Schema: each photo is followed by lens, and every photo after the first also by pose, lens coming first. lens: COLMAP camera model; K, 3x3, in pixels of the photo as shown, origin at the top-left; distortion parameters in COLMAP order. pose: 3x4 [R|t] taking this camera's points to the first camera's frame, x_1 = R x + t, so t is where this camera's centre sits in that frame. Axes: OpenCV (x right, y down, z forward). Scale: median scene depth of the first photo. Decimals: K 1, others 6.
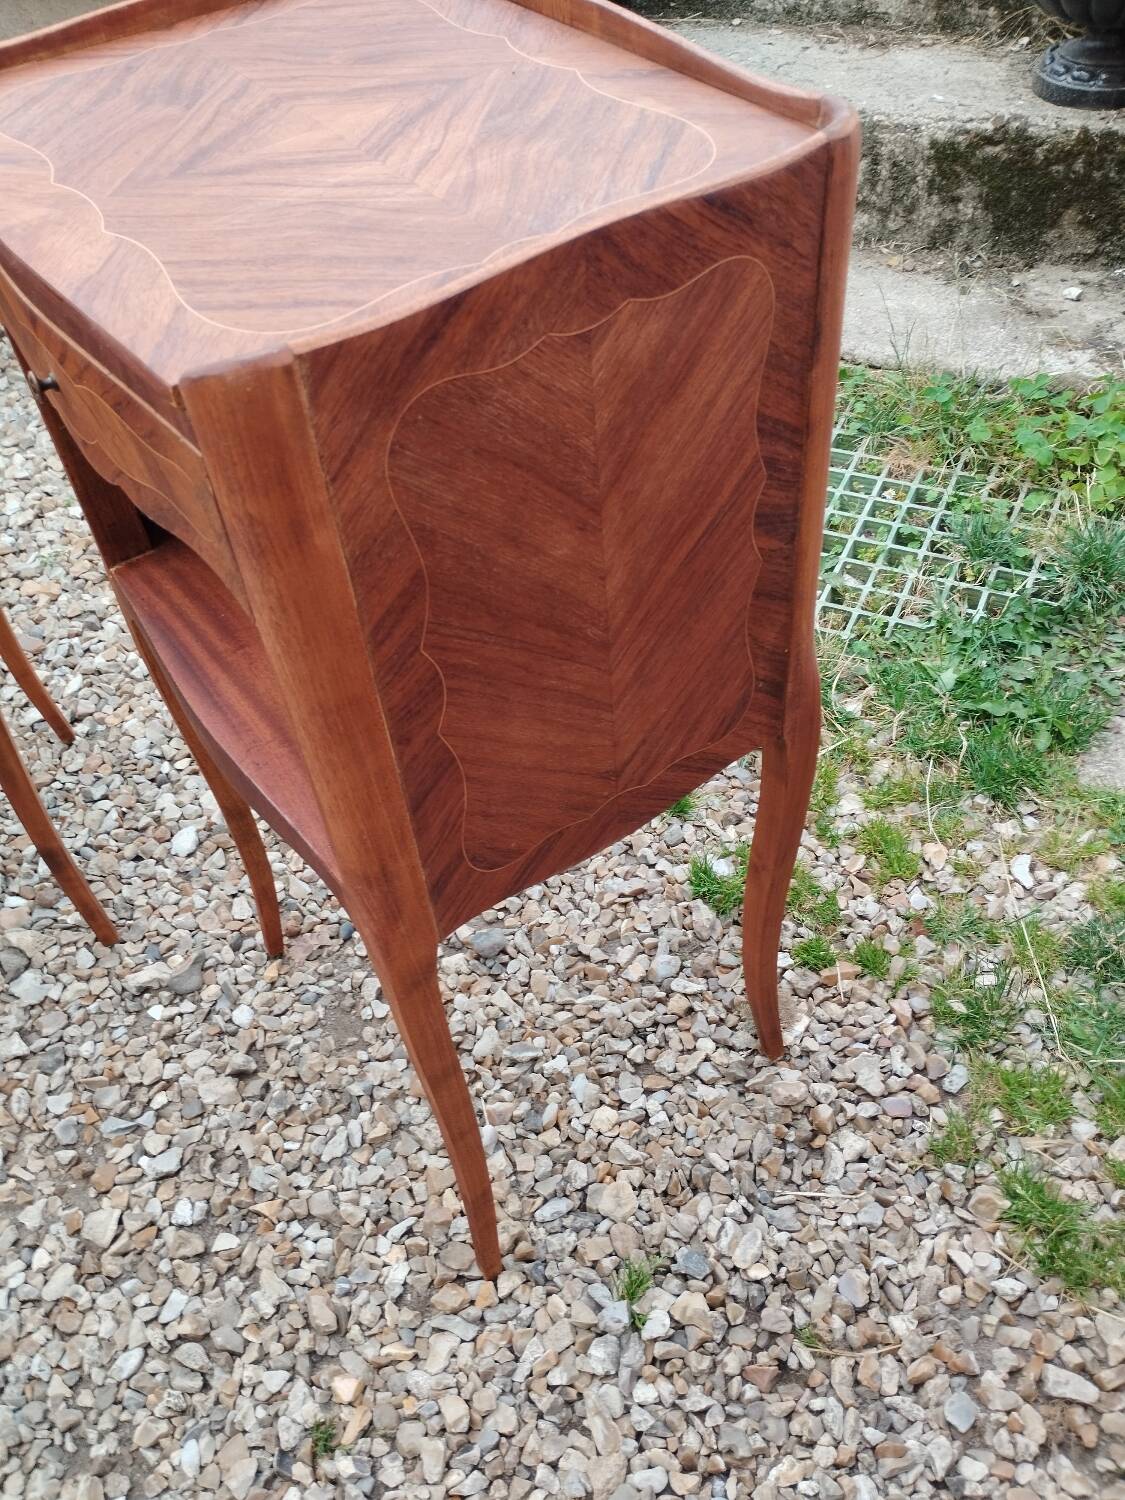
lens RADIAL K [[1288.1, 0, 578.8], [0, 1288.1, 748.0], [0, 0, 1]] dist [0.055857, -0.087246]
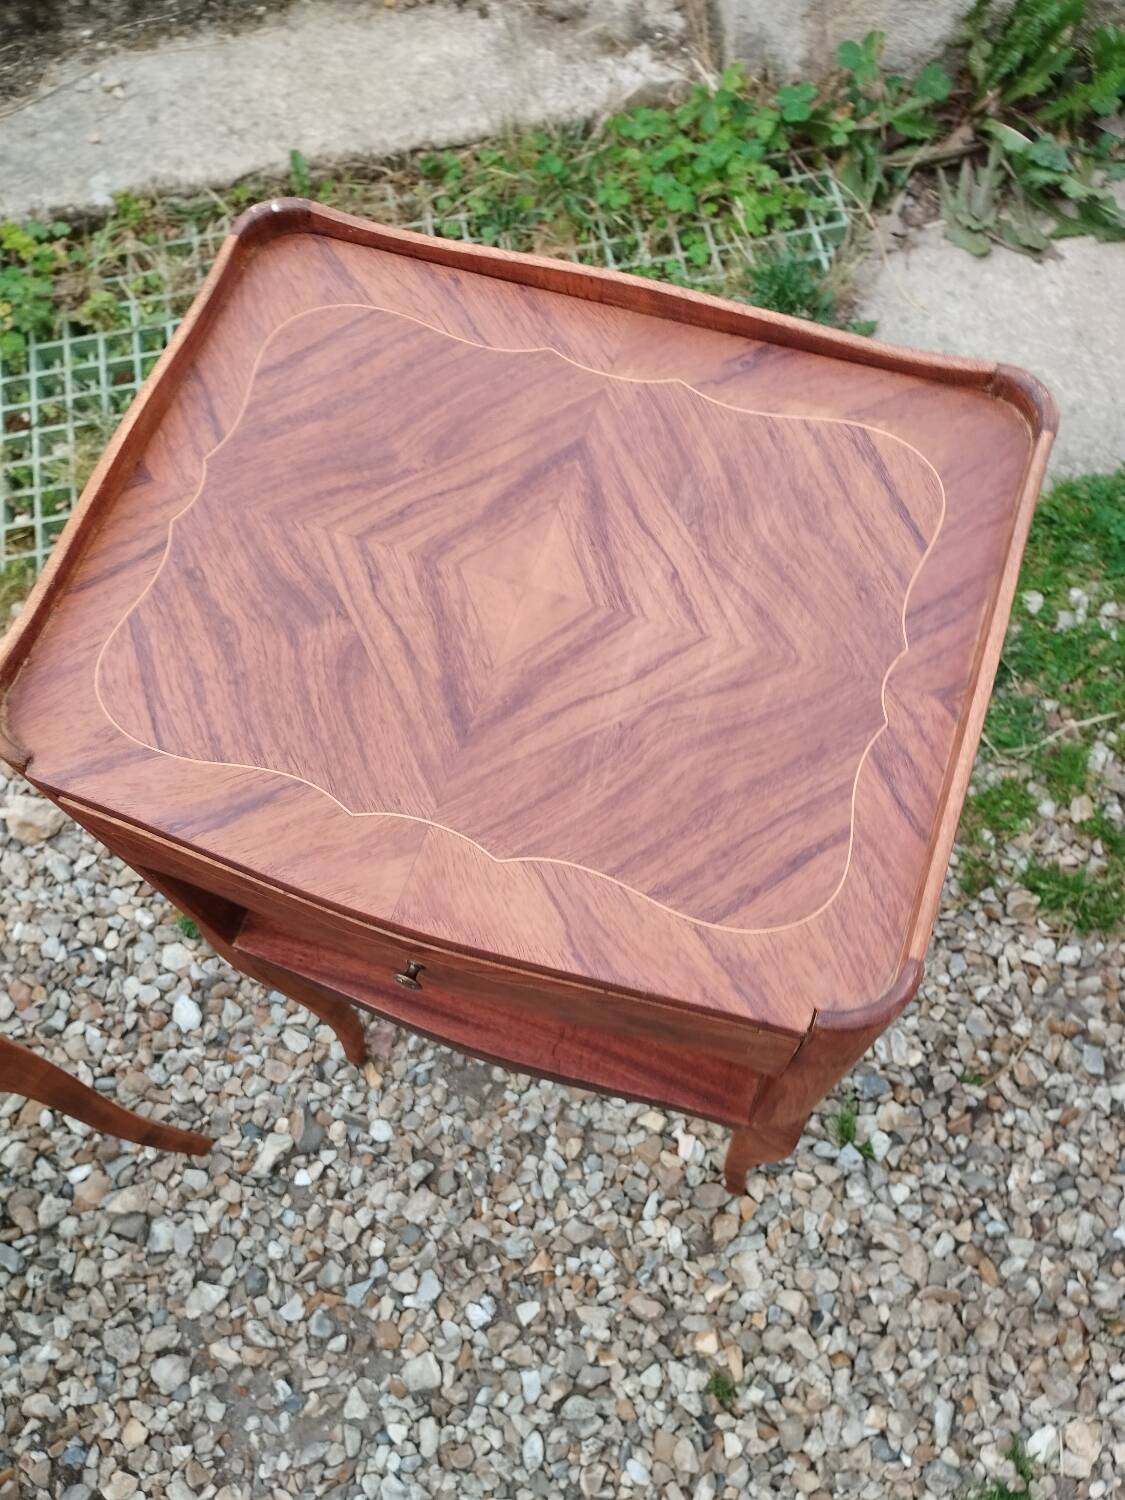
lens RADIAL K [[1288.1, 0, 589.4], [0, 1288.1, 741.2], [0, 0, 1]] dist [0.055857, -0.087246]
pose [[0.811264, -0.522503, 0.262377, -0.243729], [0.415942, 0.831136, 0.369060, -0.376277], [-0.410906, -0.190271, 0.891602, 0.076598]]
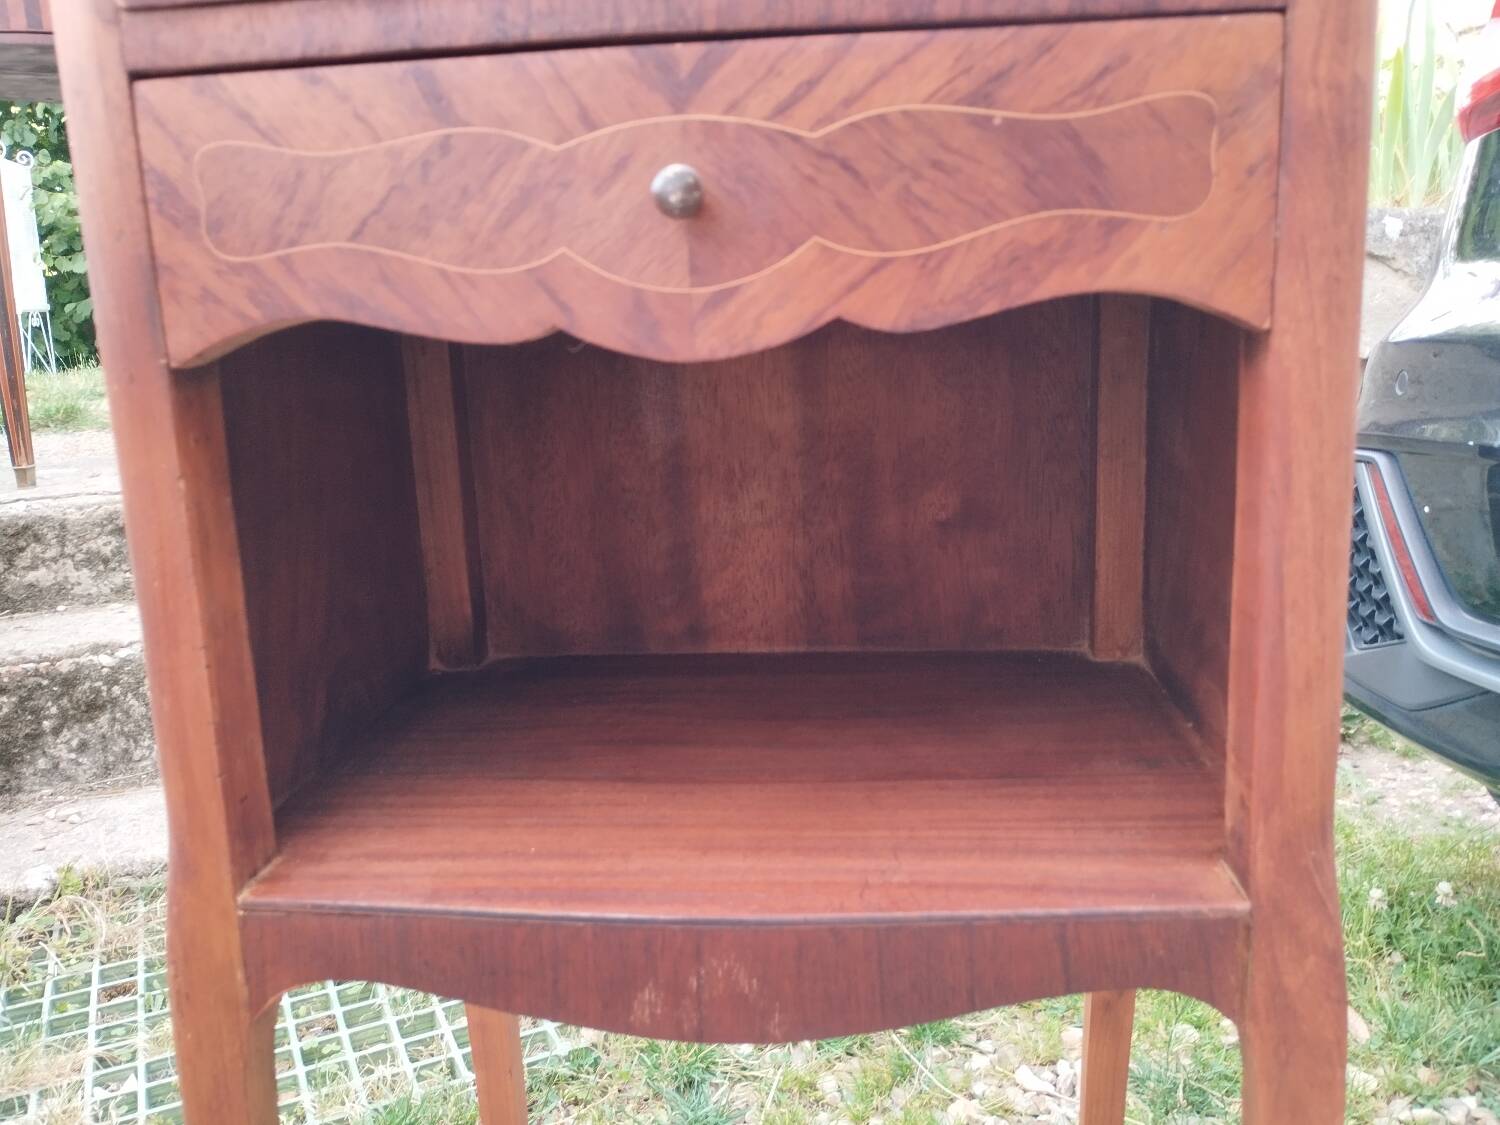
lens RADIAL K [[1288.1, 0, 757.4], [0, 1288.1, 541.9], [0, 0, 1]] dist [0.055857, -0.087246]
pose [[0.645910, -0.110047, 0.755440, -0.461332], [0.560570, 0.740111, -0.371480, 0.048598], [-0.518229, 0.663420, 0.539734, 0.392683]]
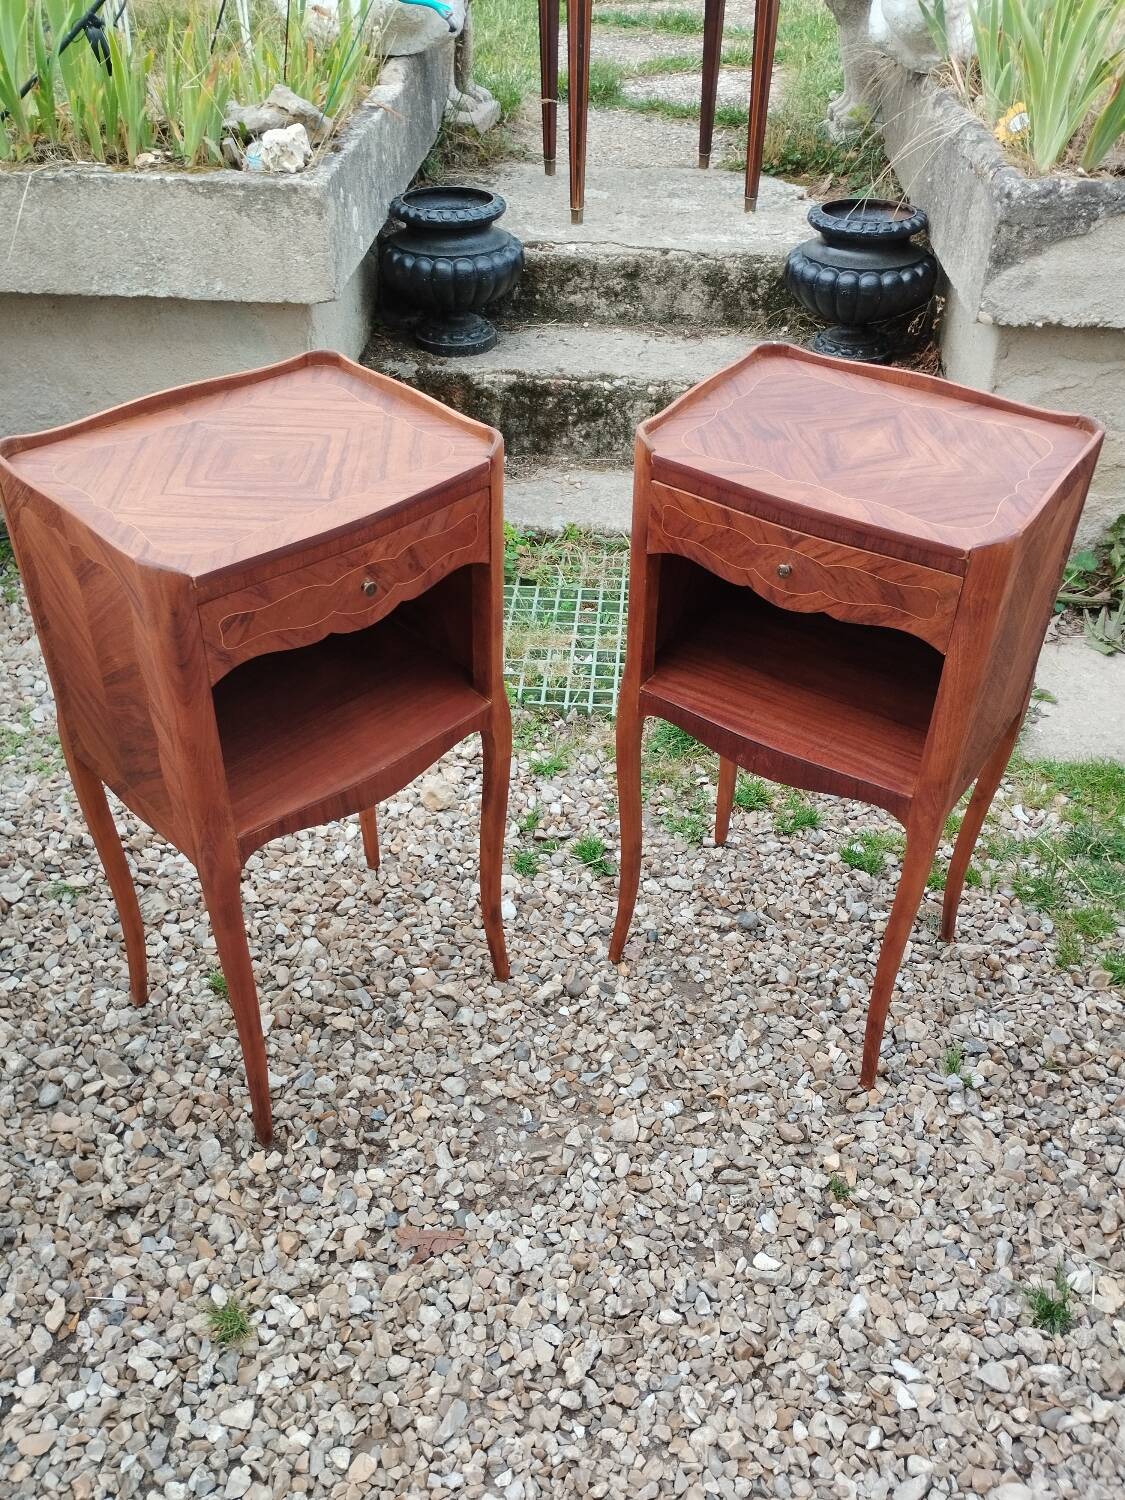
lens RADIAL K [[1278.8, 0, 586.3], [0, 1278.8, 751.8], [0, 0, 1]] dist [0.037052, -0.039235]
pose [[0.929535, -0.164287, 0.330112, -0.764589], [0.211951, 0.970637, -0.113759, 0.094879], [-0.301730, 0.175711, 0.937062, -0.420285]]
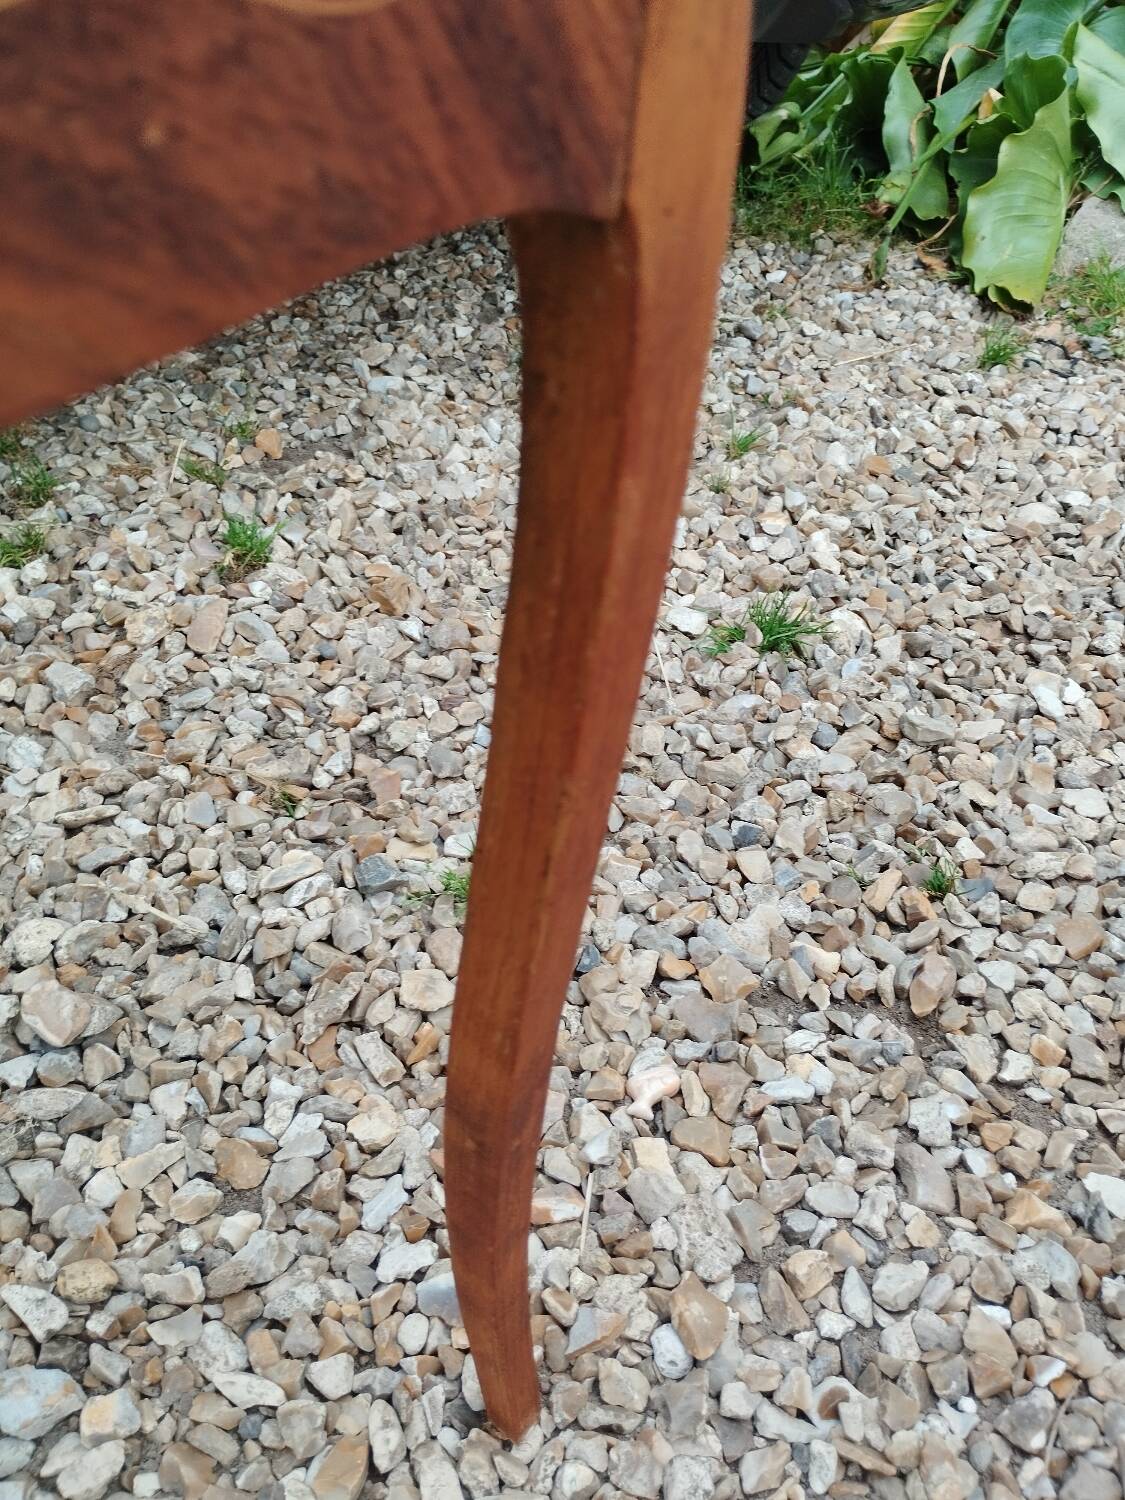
lens RADIAL K [[1288.1, 0, 574.0], [0, 1288.1, 746.8], [0, 0, 1]] dist [0.055857, -0.087246]
pose [[-0.933789, -0.220791, 0.281582, -0.160291], [0.254365, 0.143877, 0.956346, -0.203025], [-0.251666, 0.964651, -0.078189, 0.842891]]
